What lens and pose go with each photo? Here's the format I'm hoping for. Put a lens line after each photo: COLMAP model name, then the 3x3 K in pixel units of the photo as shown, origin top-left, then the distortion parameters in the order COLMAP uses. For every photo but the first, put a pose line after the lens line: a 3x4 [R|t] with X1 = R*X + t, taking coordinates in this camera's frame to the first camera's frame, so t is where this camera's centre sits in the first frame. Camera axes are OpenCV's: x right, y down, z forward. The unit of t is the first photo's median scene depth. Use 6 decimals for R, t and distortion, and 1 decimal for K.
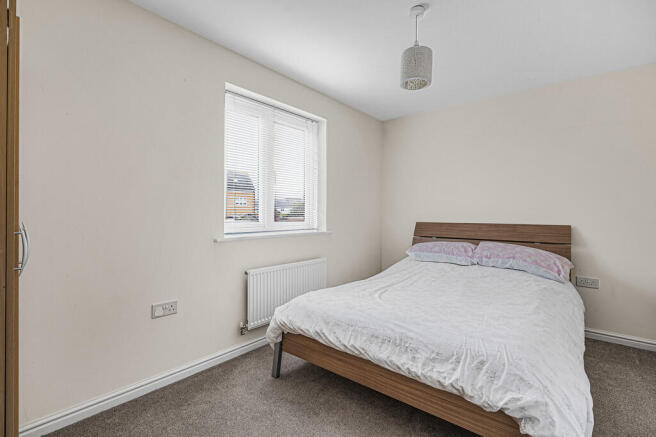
lens RADIAL K [[298.6, 0, 332.2], [0, 298.6, 217.2], [0, 0, 1]] dist [-0.009117, 0.000041]
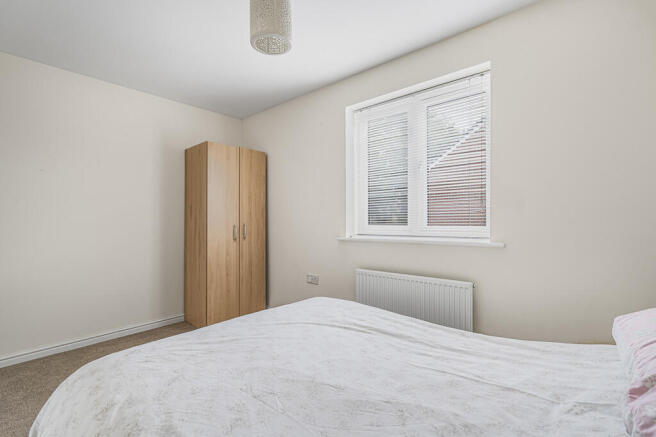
lens RADIAL K [[298.6, 0, 332.1], [0, 298.6, 218.0], [0, 0, 1]] dist [-0.009117, 0.000041]
pose [[-0.002493, 0.001954, -0.999995, 0.686651], [-0.002868, 0.999994, 0.001961, -0.006923], [0.999993, 0.002873, -0.002488, 0.777706]]
